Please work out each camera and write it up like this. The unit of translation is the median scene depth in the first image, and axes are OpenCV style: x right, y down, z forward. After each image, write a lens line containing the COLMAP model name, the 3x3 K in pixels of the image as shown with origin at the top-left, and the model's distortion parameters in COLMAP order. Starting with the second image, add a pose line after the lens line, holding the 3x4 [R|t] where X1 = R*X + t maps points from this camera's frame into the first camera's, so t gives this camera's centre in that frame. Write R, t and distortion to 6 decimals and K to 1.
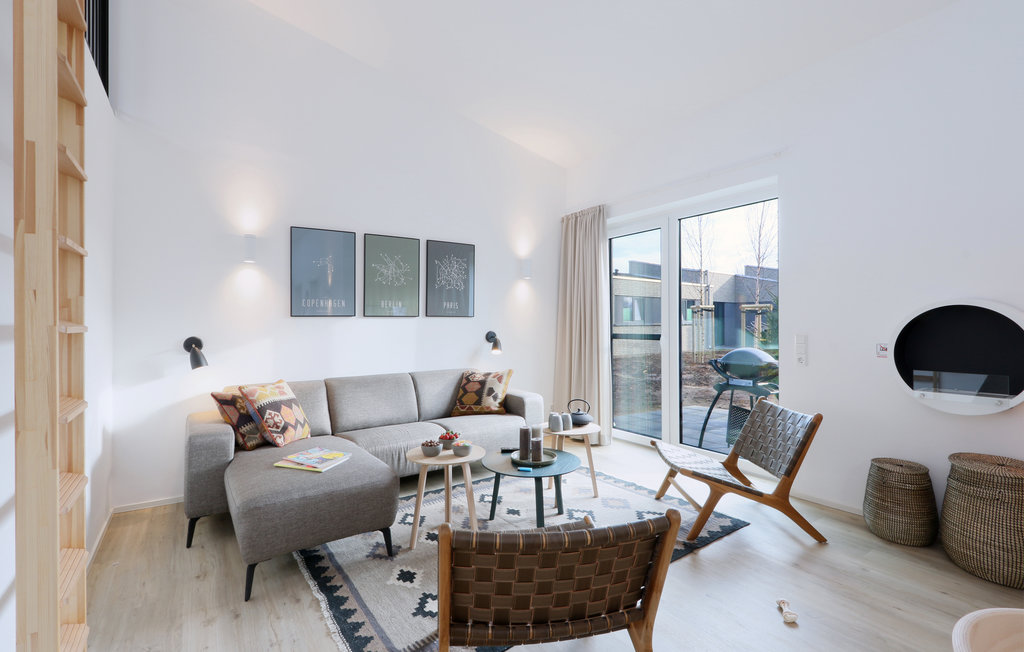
lens RADIAL K [[509.8, 0, 445.0], [0, 509.8, 320.5], [0, 0, 1]] dist [-0.000813, -0.000037]
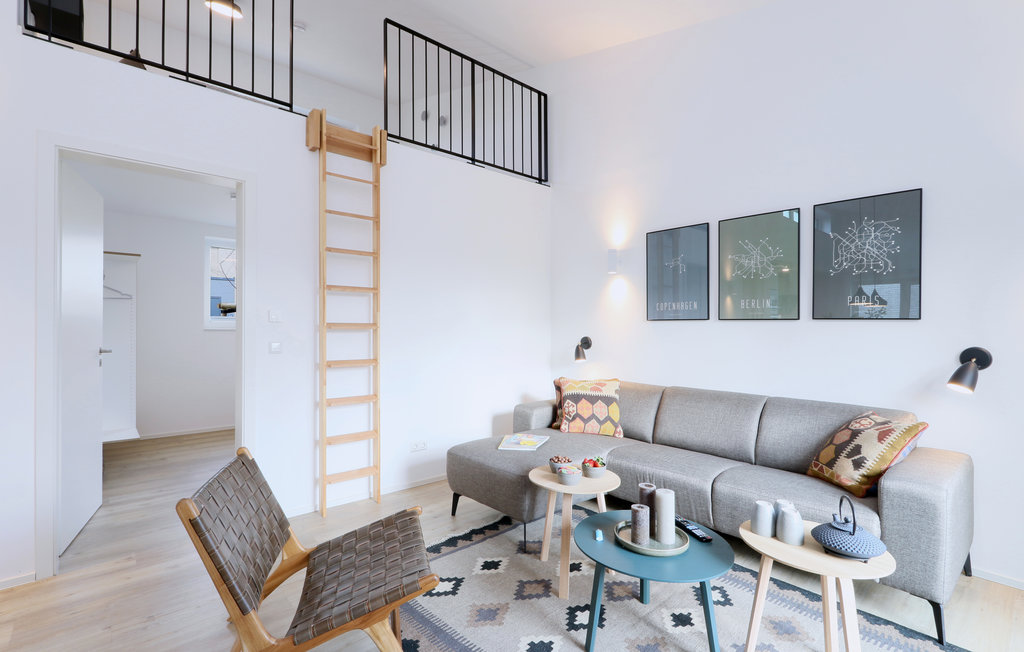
lens RADIAL K [[470.2, 0, 511.5], [0, 470.2, 315.1], [0, 0, 1]] dist [-0.002208, -0.000293]
pose [[0.143606, -0.011802, -0.989565, 0.563260], [0.001177, 0.999930, -0.011755, -0.006861], [0.989634, 0.000523, 0.143610, 0.556381]]
